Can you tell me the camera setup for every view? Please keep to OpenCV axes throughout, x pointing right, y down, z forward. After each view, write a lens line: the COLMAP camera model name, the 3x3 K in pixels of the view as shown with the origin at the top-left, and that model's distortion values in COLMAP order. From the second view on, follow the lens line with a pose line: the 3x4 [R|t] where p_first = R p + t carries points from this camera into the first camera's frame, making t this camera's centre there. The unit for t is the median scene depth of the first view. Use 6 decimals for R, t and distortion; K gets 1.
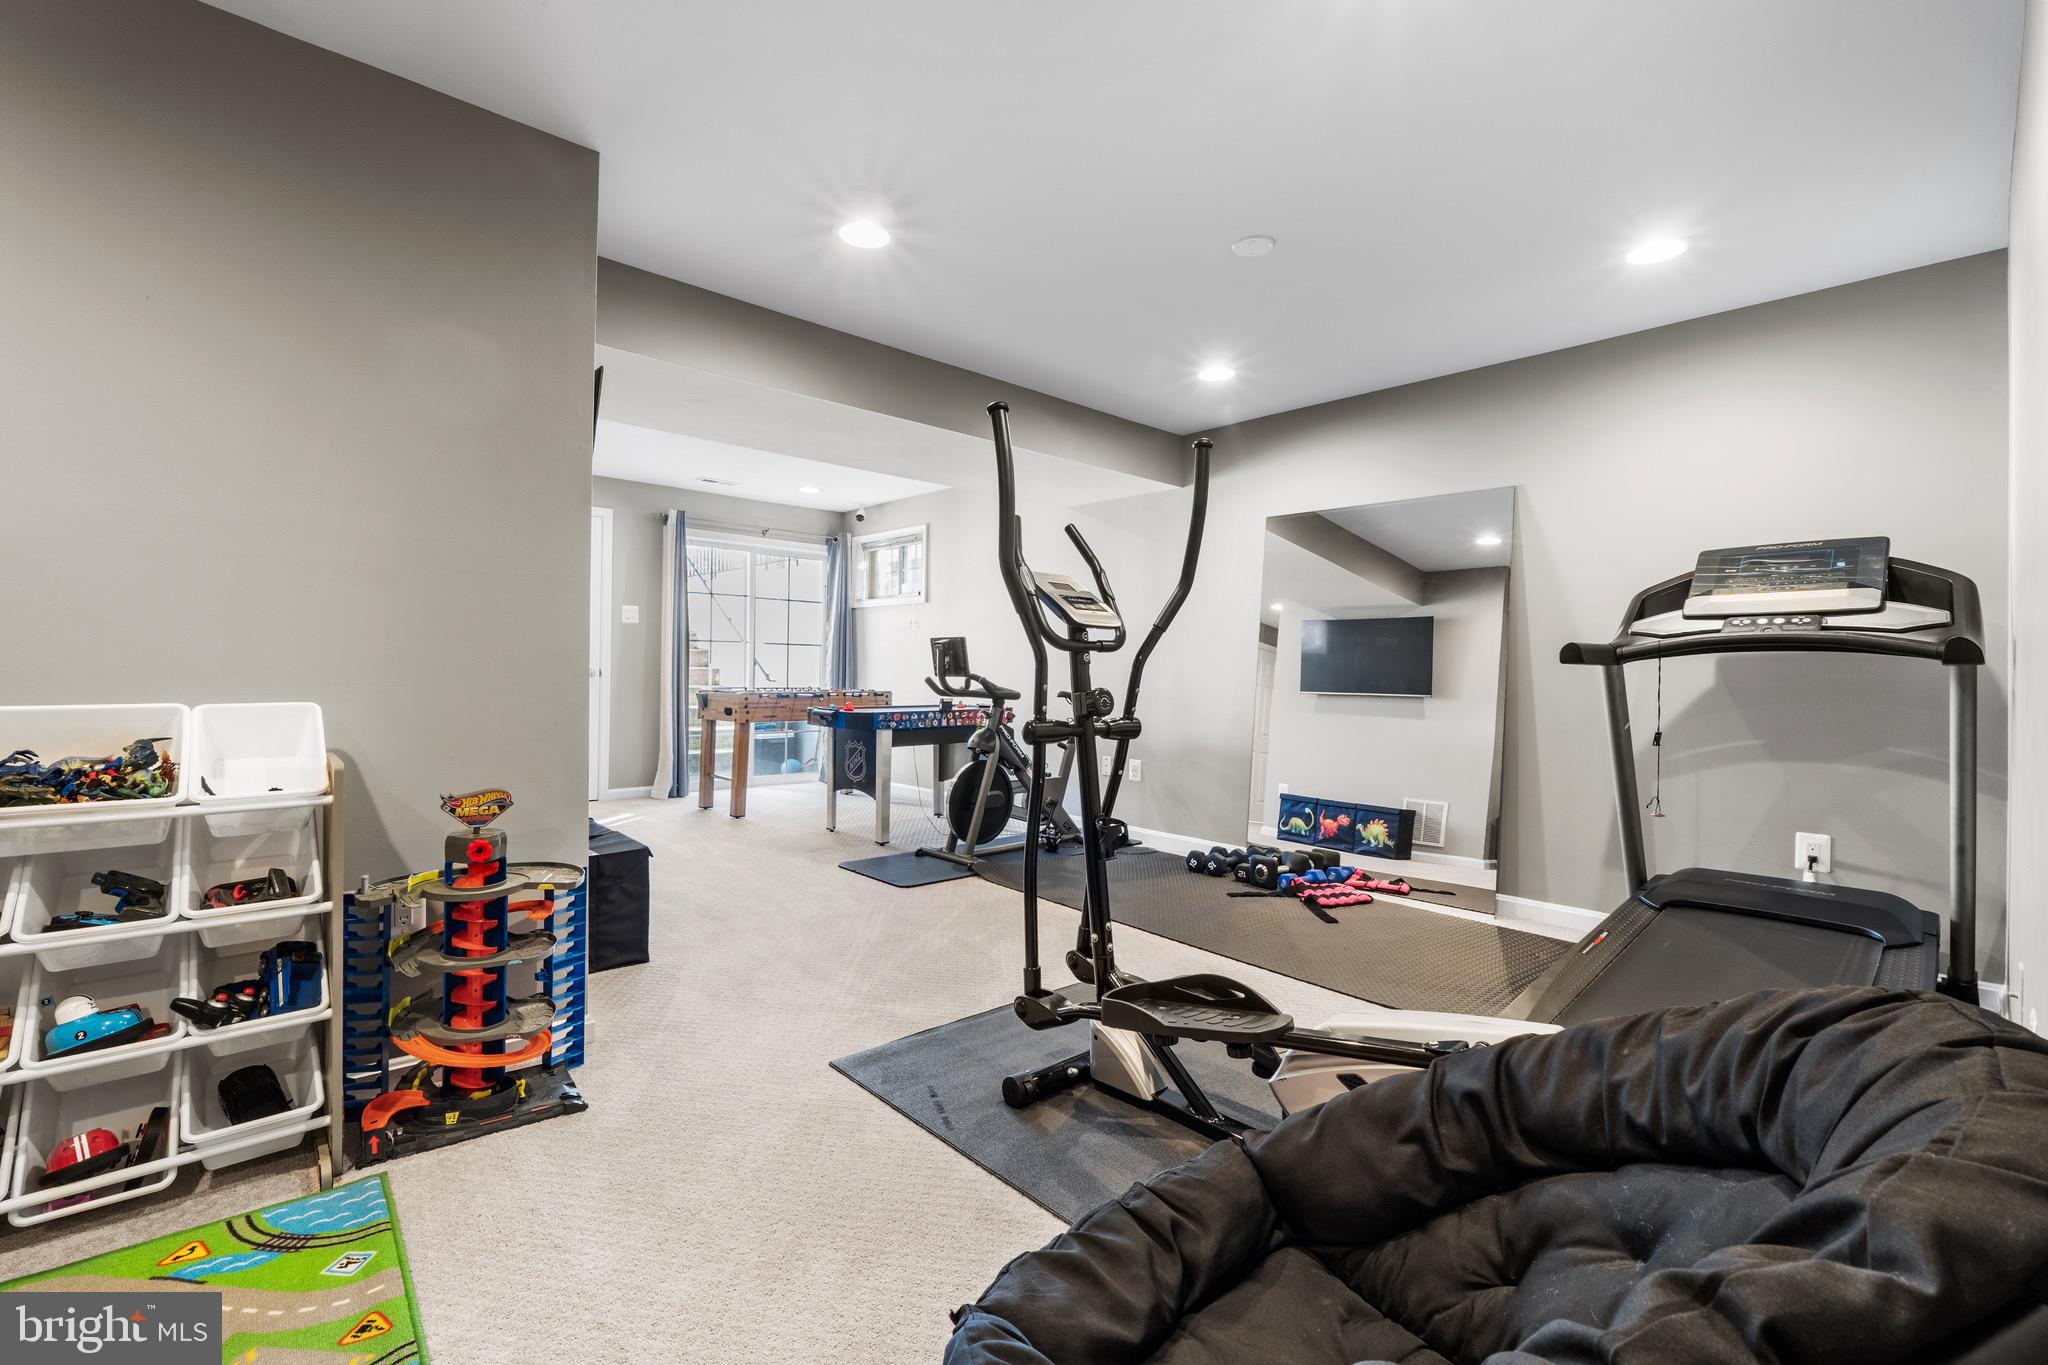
lens RADIAL K [[884.4, 0, 1020.9], [0, 884.4, 663.2], [0, 0, 1]] dist [-0.002963, -0.000681]
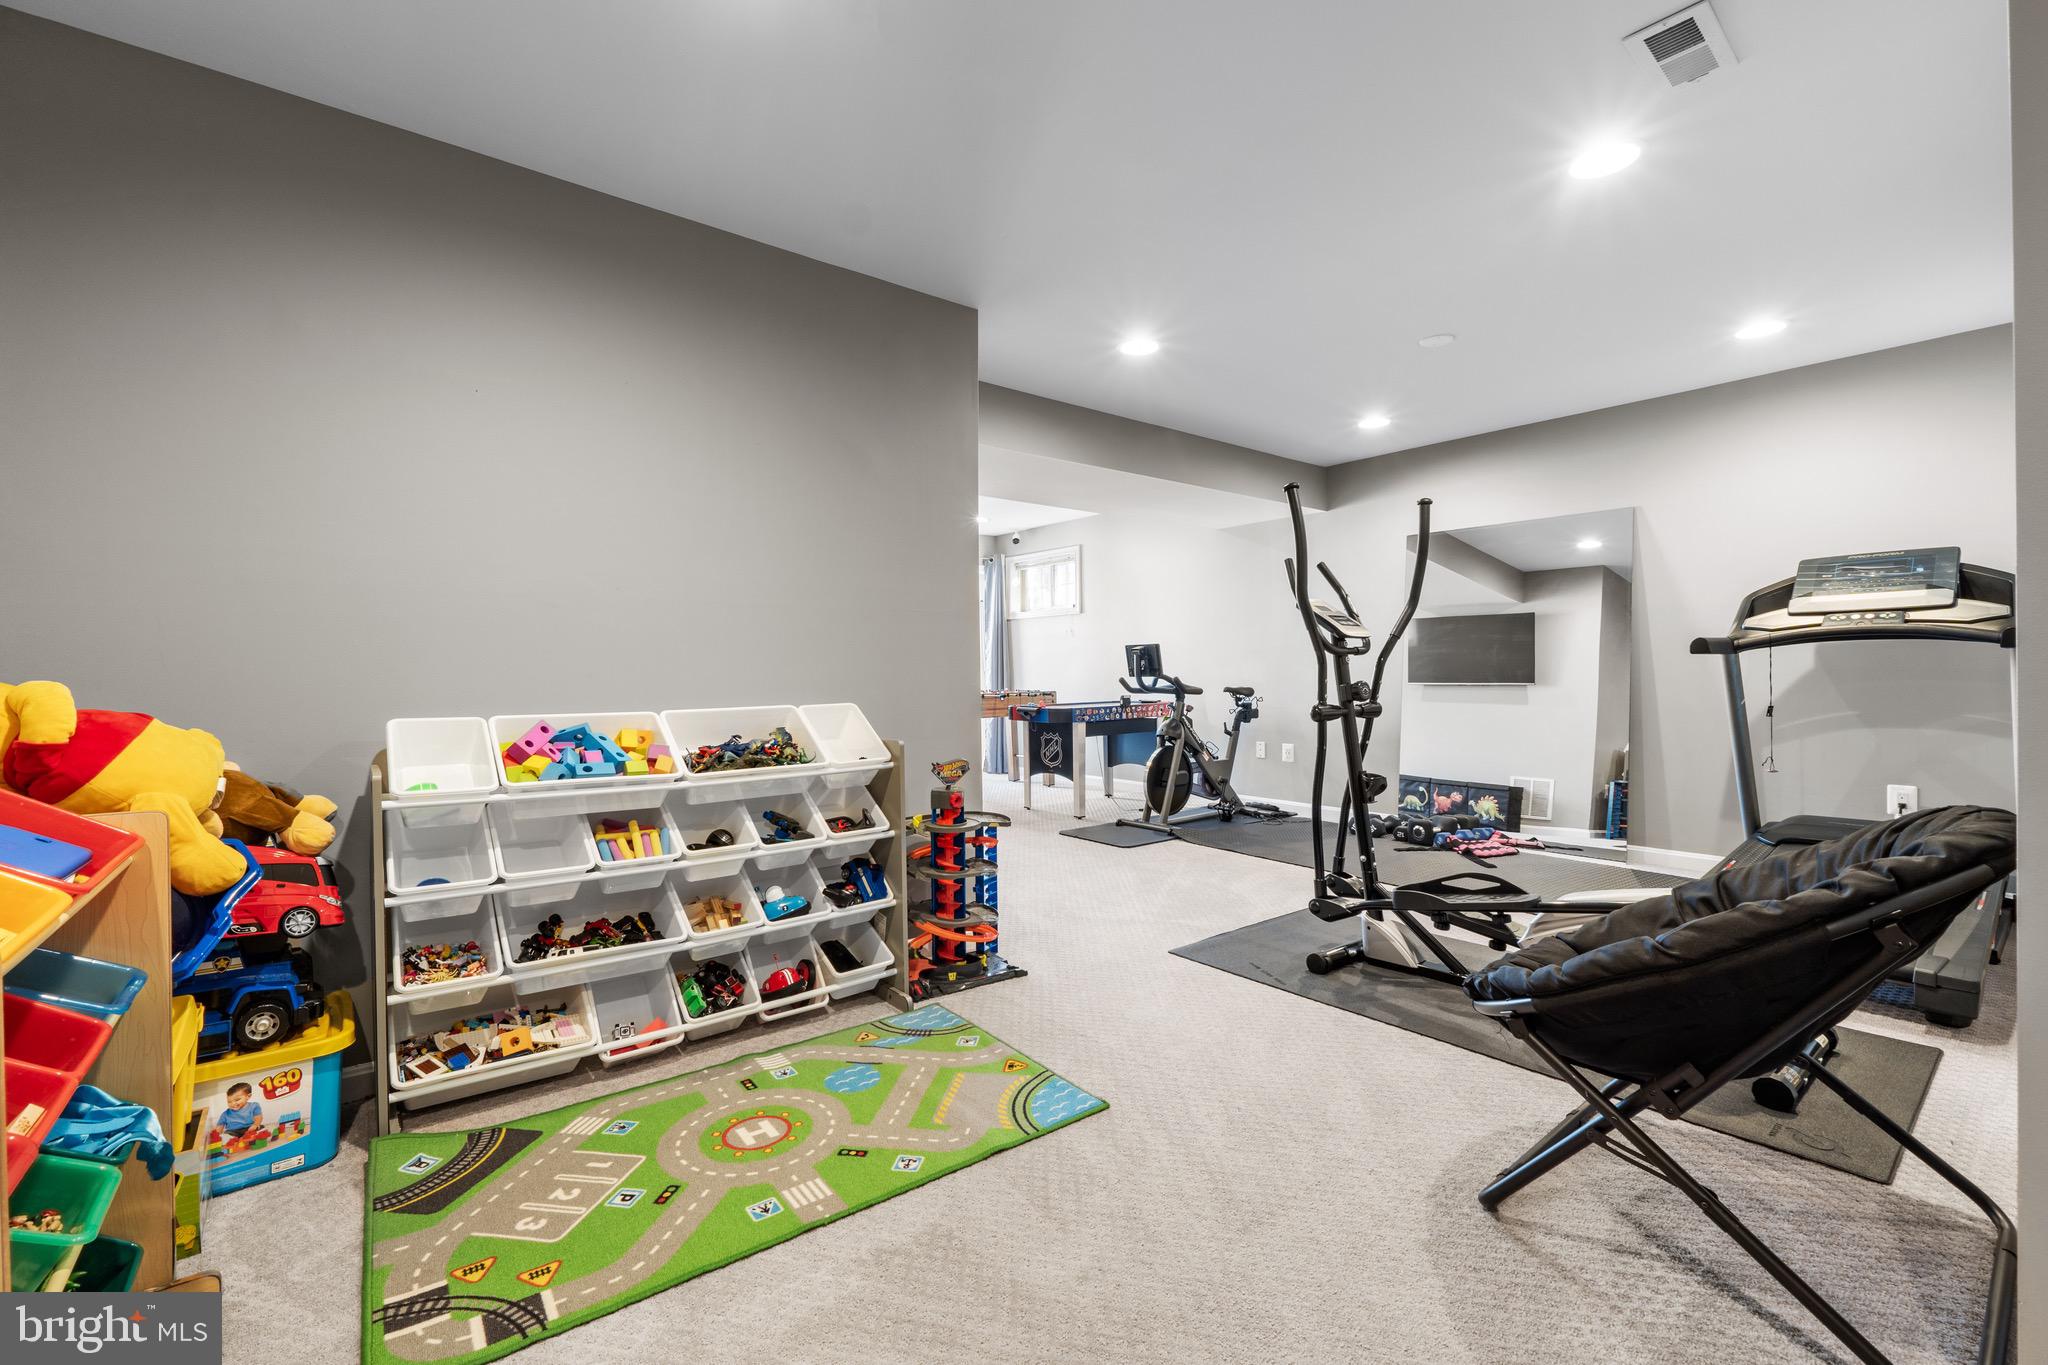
lens RADIAL K [[865.6, 0, 1023.9], [0, 865.6, 664.8], [0, 0, 1]] dist [-0.000877, -0.000334]
pose [[0.997884, -0.026269, -0.059482, -0.268314], [0.026316, 0.999654, 0.000015, -0.008769], [0.059461, -0.001580, 0.998229, -0.298818]]
